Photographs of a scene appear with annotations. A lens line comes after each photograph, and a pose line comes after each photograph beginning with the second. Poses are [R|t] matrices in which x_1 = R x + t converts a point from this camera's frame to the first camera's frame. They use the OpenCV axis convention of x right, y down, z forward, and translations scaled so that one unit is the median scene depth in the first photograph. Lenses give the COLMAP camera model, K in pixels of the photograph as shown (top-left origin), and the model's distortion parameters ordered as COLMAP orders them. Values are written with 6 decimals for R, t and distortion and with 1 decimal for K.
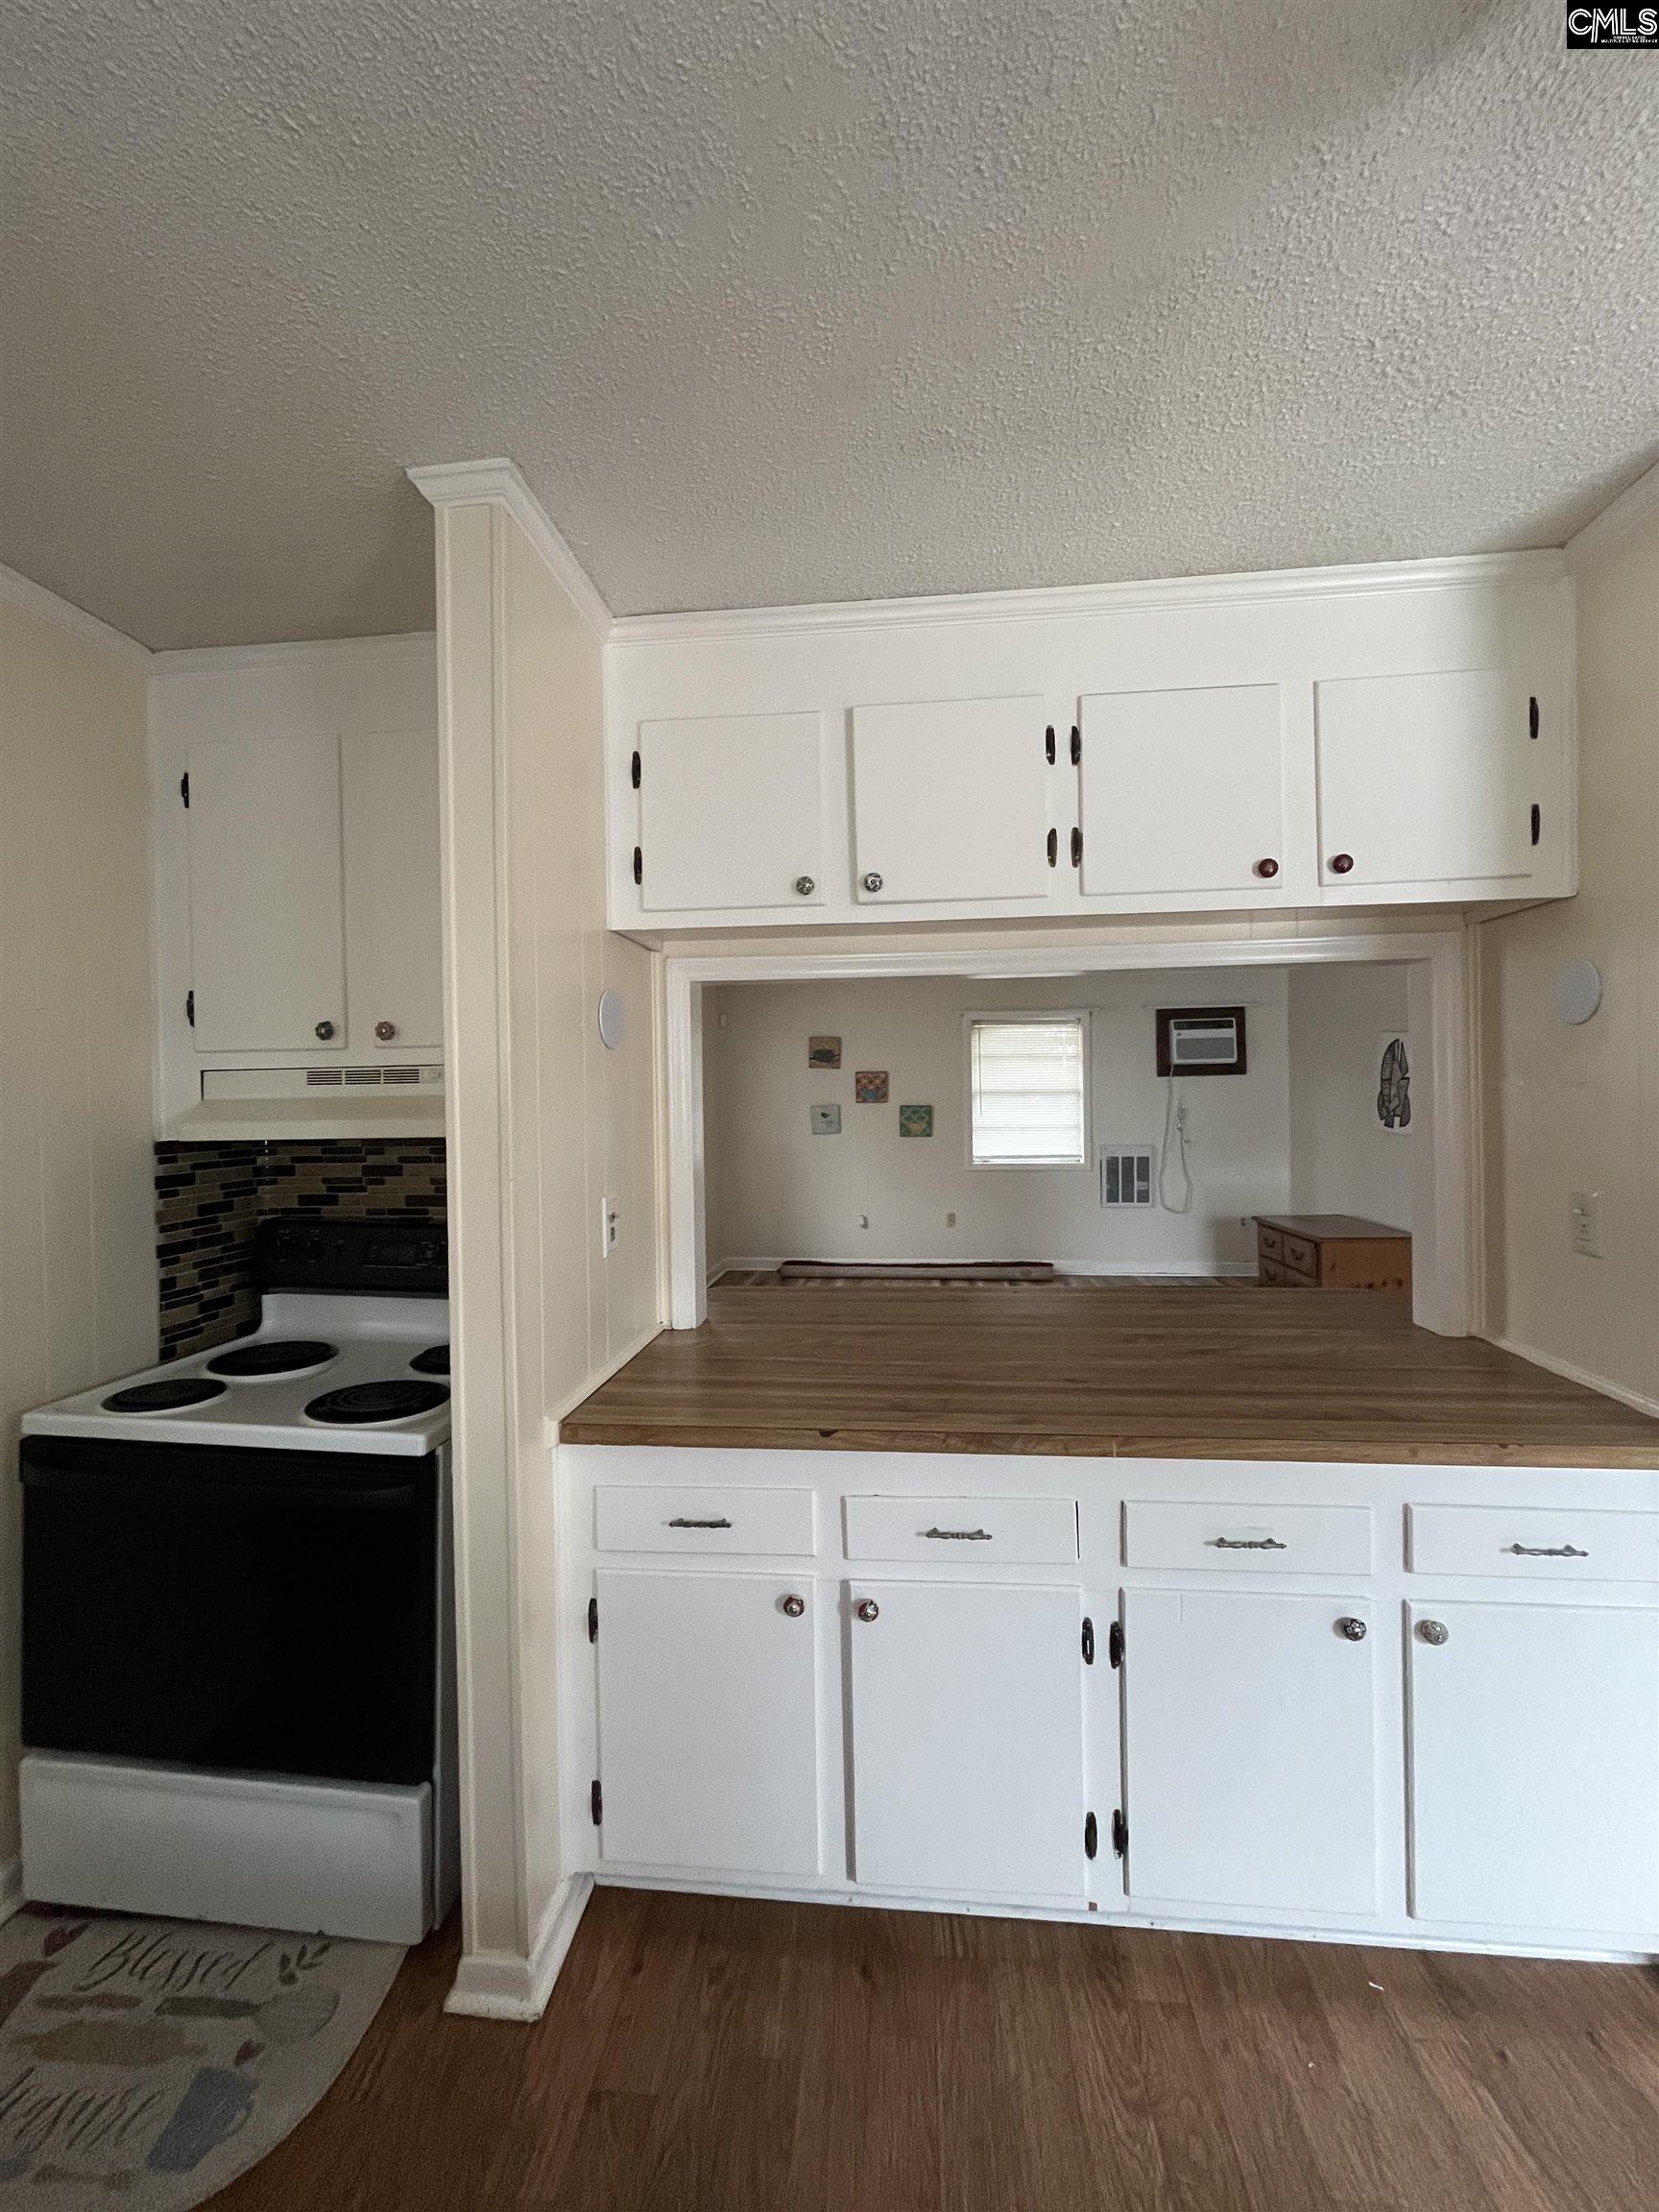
lens RADIAL K [[900.0, 0, 829.5], [0, 900.0, 1106.0], [0, 0, 1]] dist [0.000167, 0.000335]
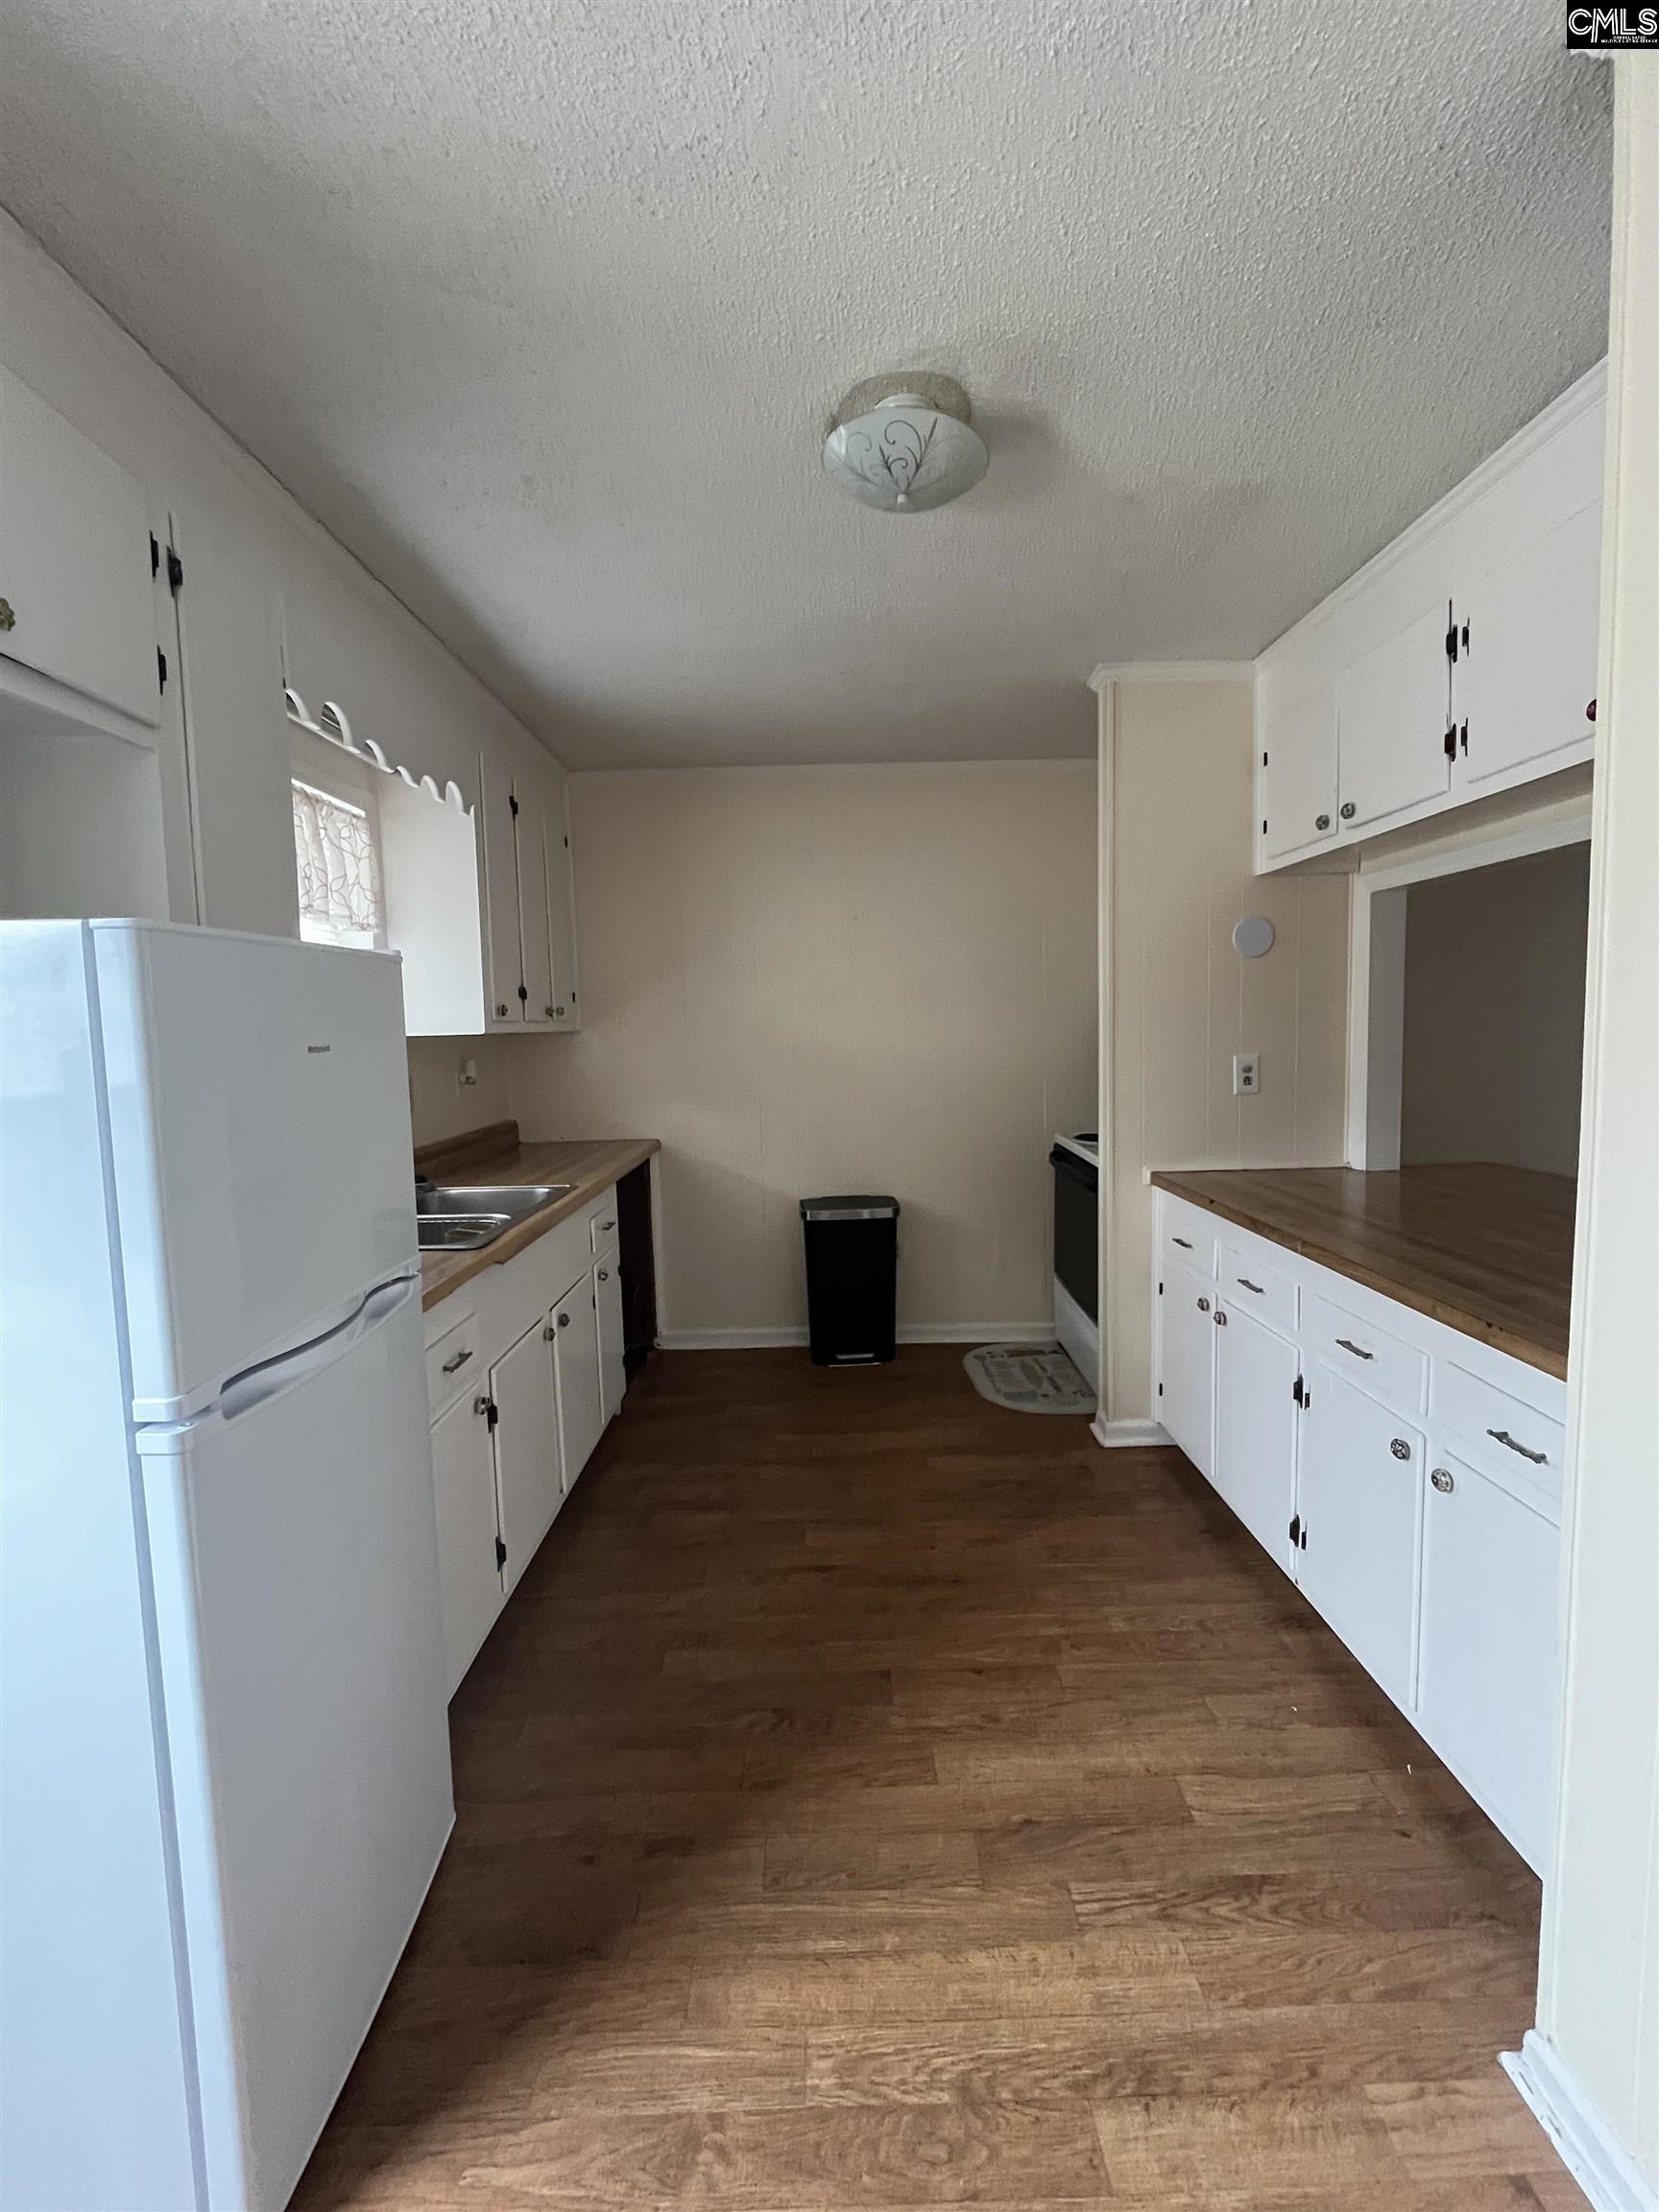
lens RADIAL K [[900.0, 0, 829.5], [0, 900.0, 1106.0], [0, 0, 1]] dist [0.000167, 0.000335]
pose [[0.117075, 0.099848, -0.988091, 1.500197], [0.014766, 0.994648, 0.102260, 0.024693], [0.993013, -0.026562, 0.114975, 0.161879]]
